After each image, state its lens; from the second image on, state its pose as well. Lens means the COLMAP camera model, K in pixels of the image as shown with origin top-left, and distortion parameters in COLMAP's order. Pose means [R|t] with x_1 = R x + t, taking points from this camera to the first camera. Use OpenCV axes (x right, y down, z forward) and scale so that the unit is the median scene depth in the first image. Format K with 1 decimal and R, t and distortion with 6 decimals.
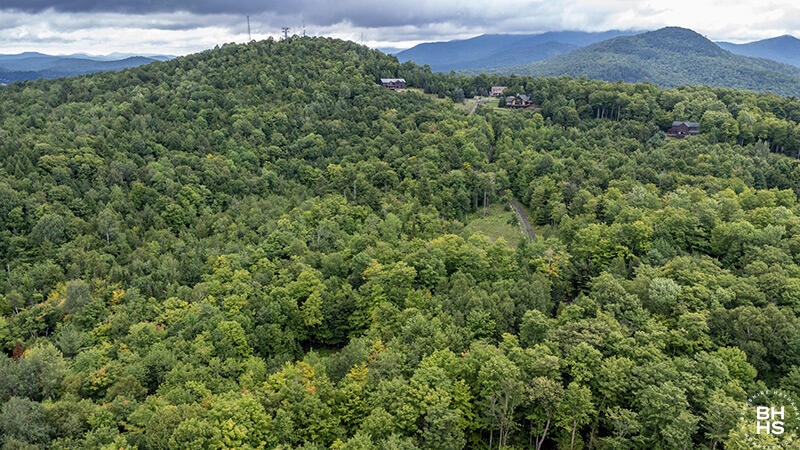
lens RADIAL K [[598.8, 0, 400.0], [0, 598.8, 225.0], [0, 0, 1]] dist [0.034024, -0.004380]
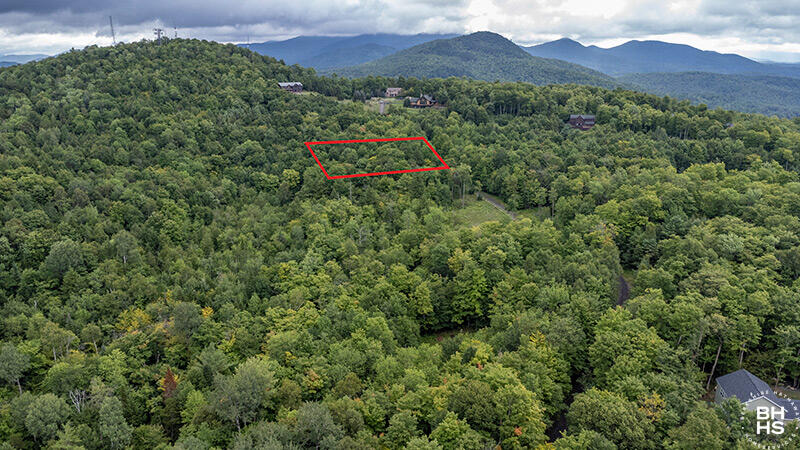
lens RADIAL K [[598.8, 0, 400.0], [0, 598.8, 225.0], [0, 0, 1]] dist [0.034024, -0.004380]
pose [[0.948779, -0.091503, 0.302399, -0.155938], [0.092043, 0.995677, 0.012498, -0.002805], [-0.302235, 0.015976, 0.953099, -0.003913]]
